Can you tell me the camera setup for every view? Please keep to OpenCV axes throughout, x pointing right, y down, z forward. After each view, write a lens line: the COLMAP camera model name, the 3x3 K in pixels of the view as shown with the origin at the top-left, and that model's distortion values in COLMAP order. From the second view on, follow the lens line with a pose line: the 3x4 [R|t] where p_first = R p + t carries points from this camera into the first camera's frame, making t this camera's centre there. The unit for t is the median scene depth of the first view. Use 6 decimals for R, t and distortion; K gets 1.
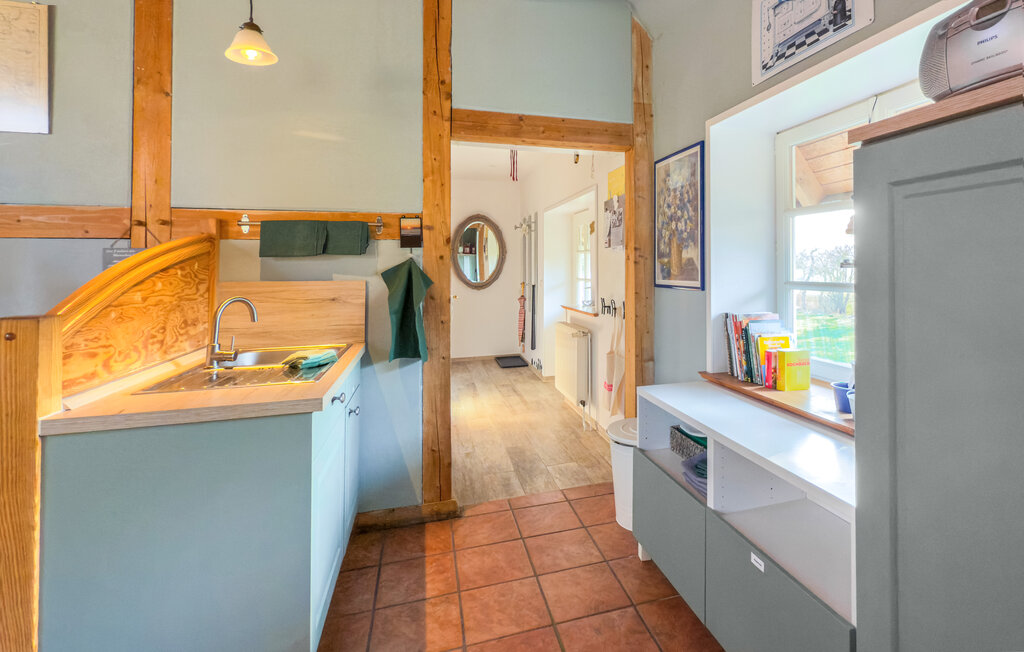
lens RADIAL K [[508.1, 0, 509.1], [0, 508.1, 315.1], [0, 0, 1]] dist [-0.000705, -0.000092]
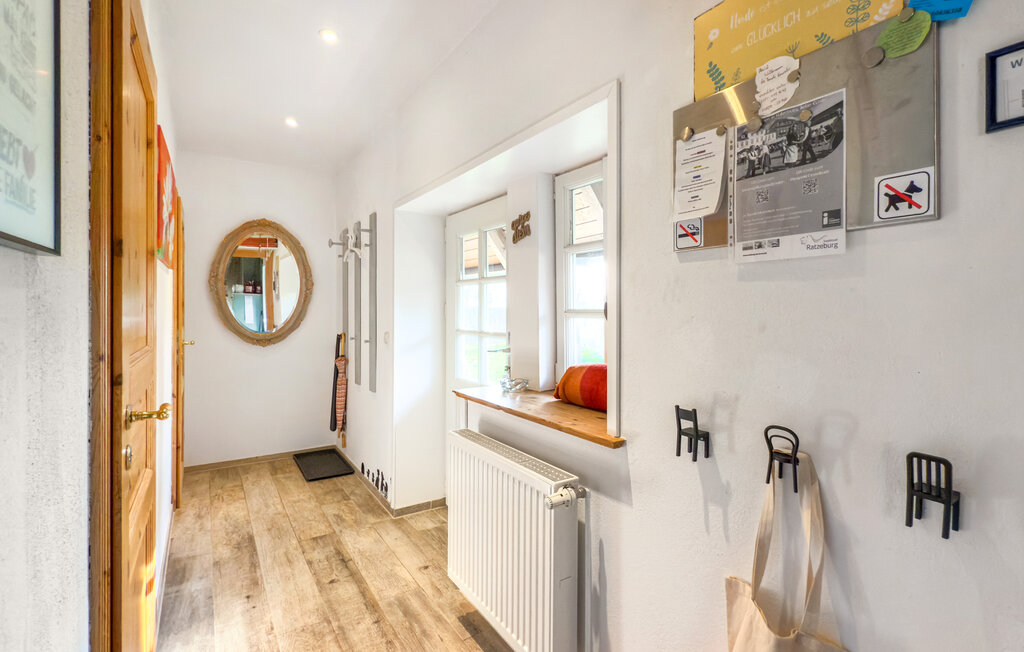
lens RADIAL K [[508.1, 0, 509.1], [0, 508.1, 315.1], [0, 0, 1]] dist [-0.000705, -0.000092]
pose [[0.926559, -0.012356, 0.375947, -0.016227], [0.043007, 0.996386, -0.073247, -0.034505], [-0.373684, 0.084036, 0.923742, 0.353094]]
